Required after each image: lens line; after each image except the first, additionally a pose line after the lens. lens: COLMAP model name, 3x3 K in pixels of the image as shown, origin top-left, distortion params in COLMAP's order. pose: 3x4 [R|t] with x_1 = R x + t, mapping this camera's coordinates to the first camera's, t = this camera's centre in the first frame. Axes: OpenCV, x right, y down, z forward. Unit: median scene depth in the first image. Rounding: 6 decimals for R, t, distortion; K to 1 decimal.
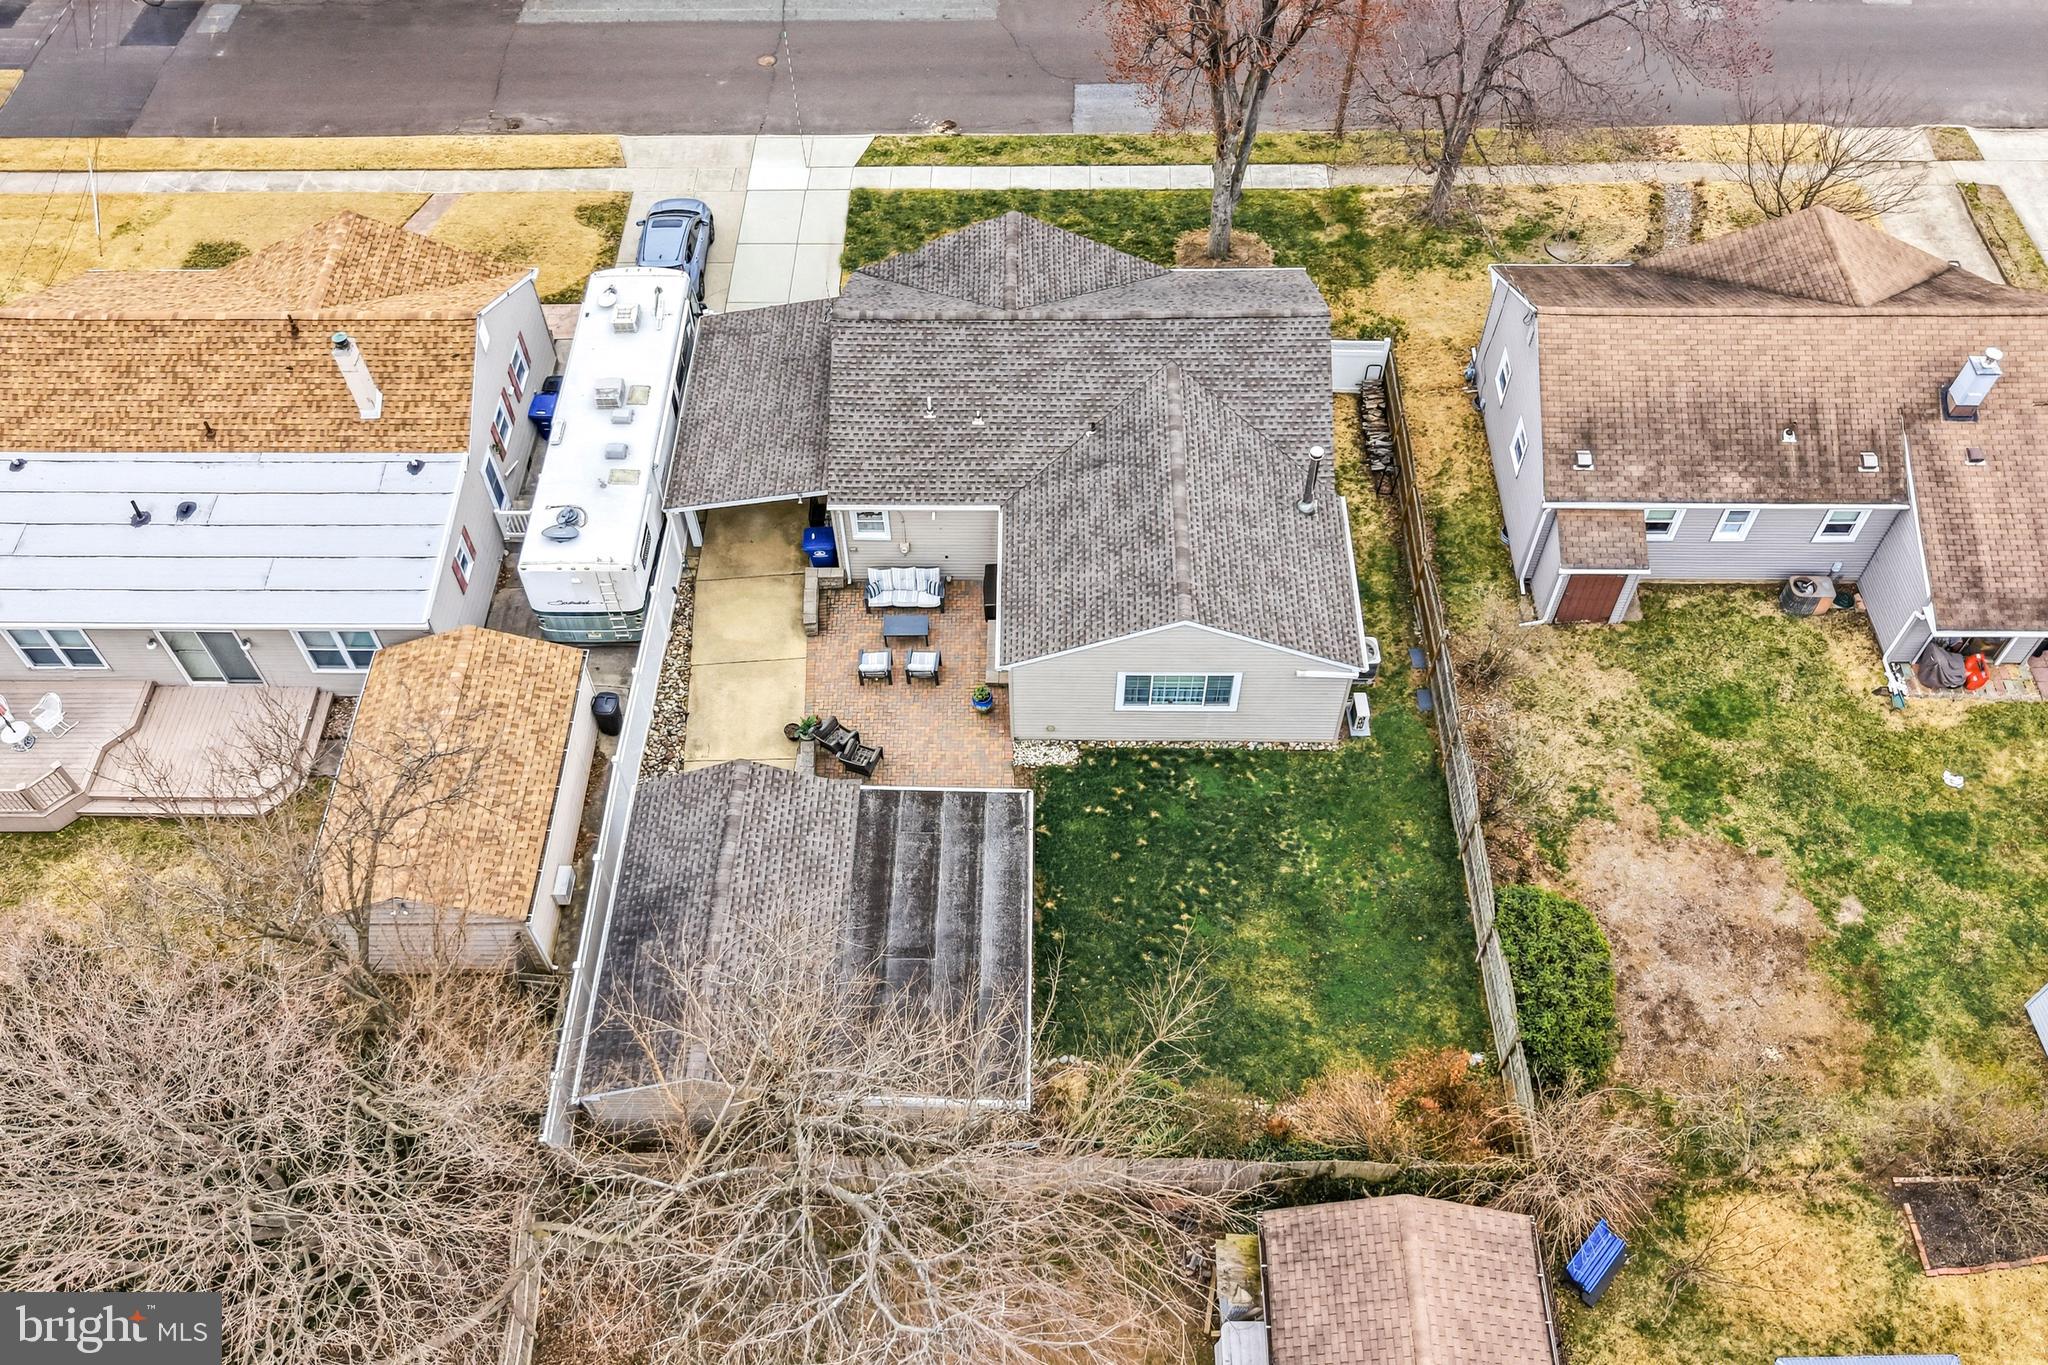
lens RADIAL K [[1637.2, 0, 1023.6], [0, 1637.2, 685.0], [0, 0, 1]] dist [0.011036, 0.001561]
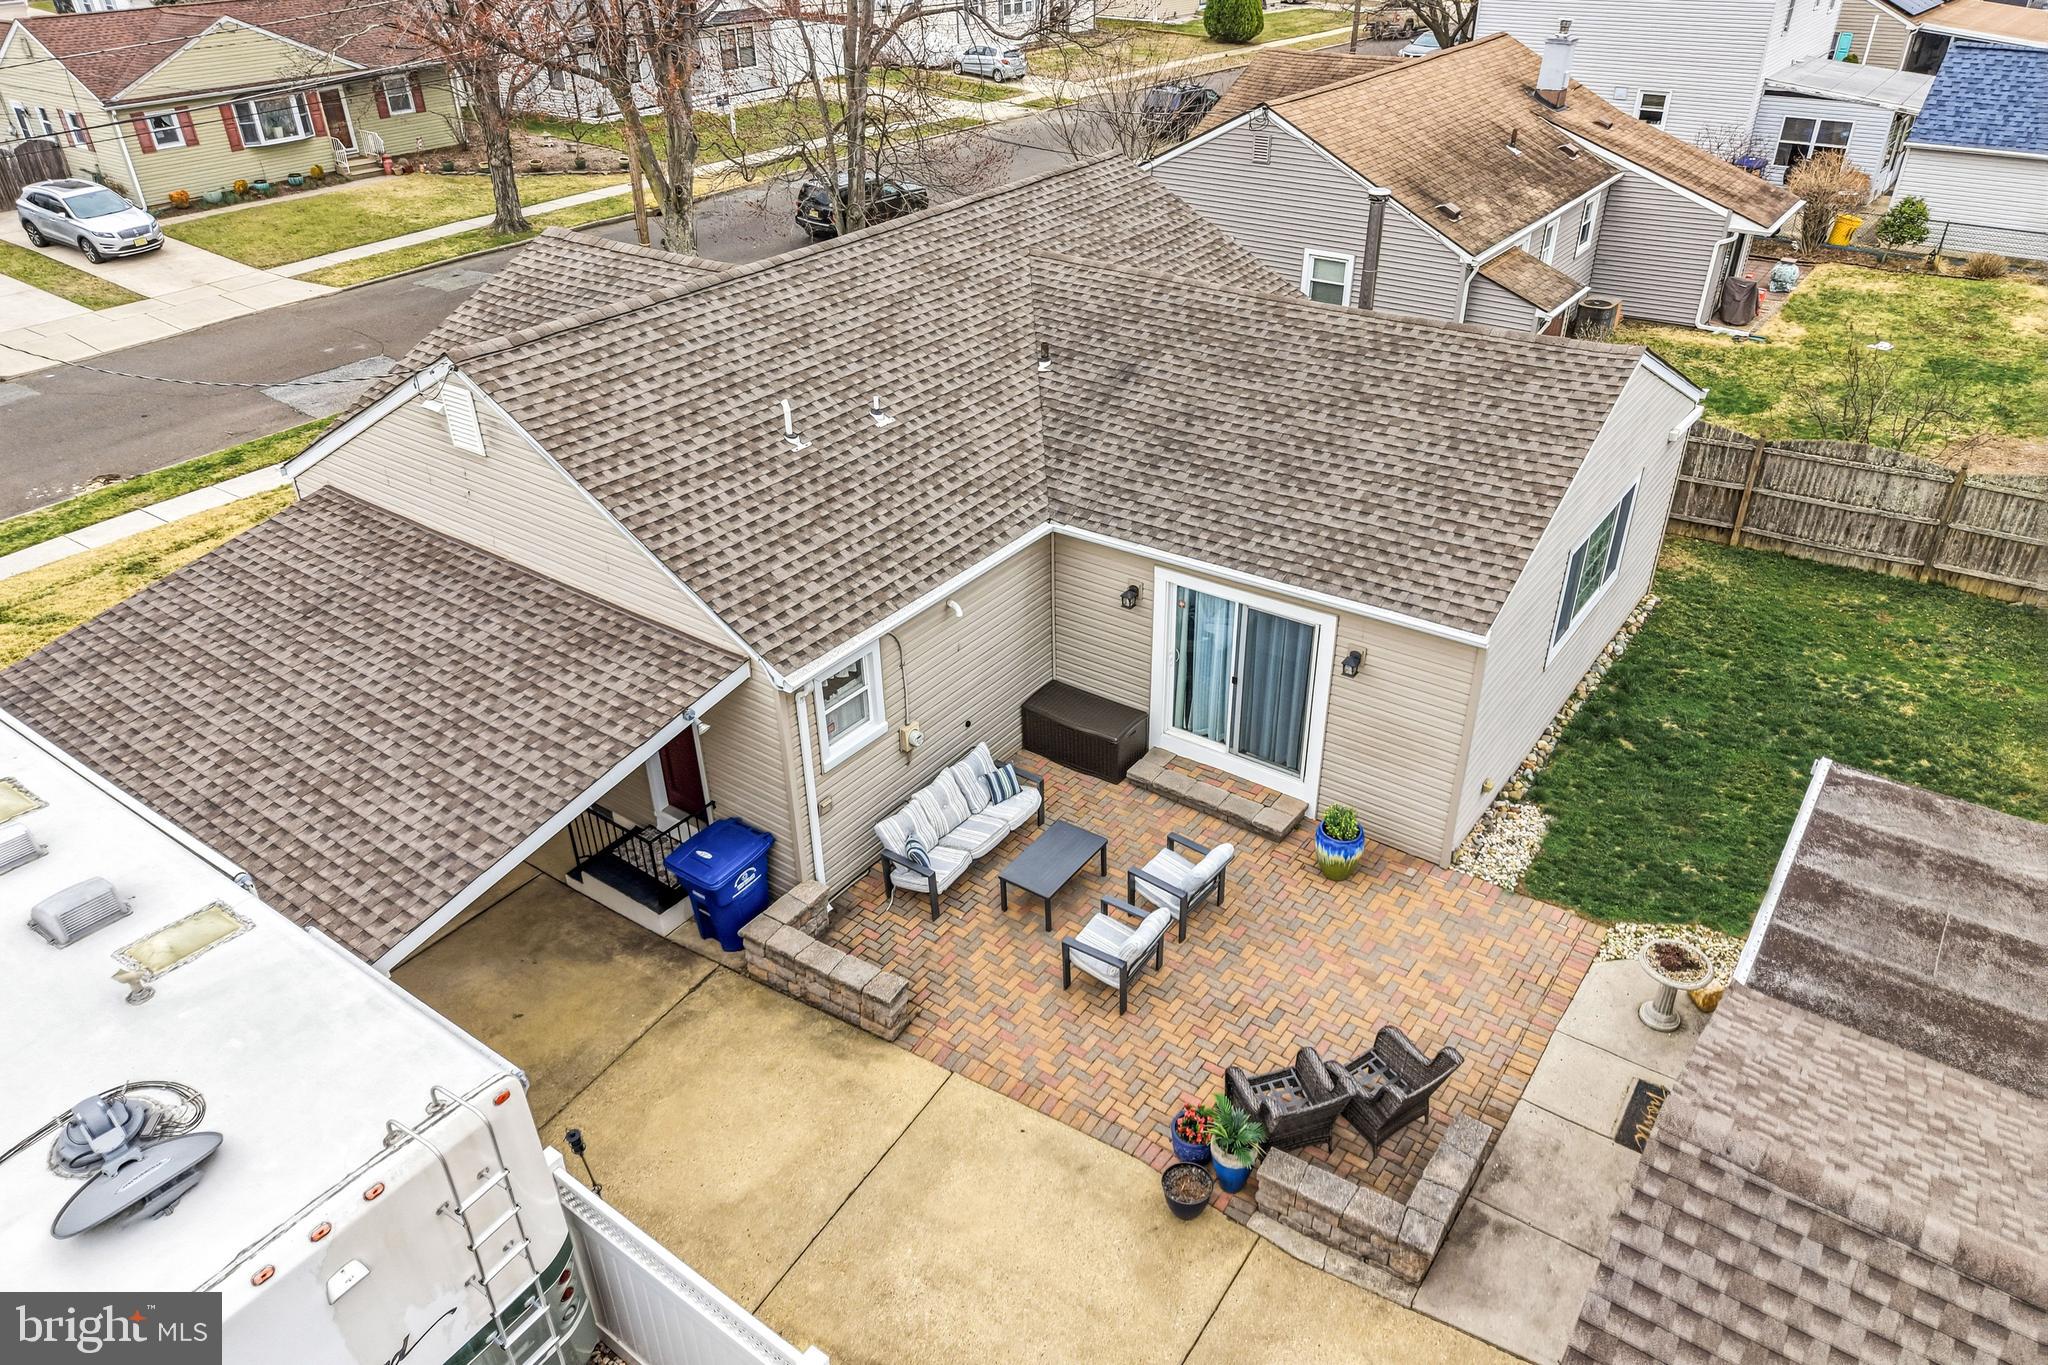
lens RADIAL K [[1371.1, 0, 1021.6], [0, 1371.1, 682.9], [0, 0, 1]] dist [0.005593, -0.002924]
pose [[0.583064, -0.424347, 0.692796, -0.309313], [0.658640, 0.746141, -0.097297, -0.042272], [-0.475635, 0.513034, 0.714540, 0.752686]]
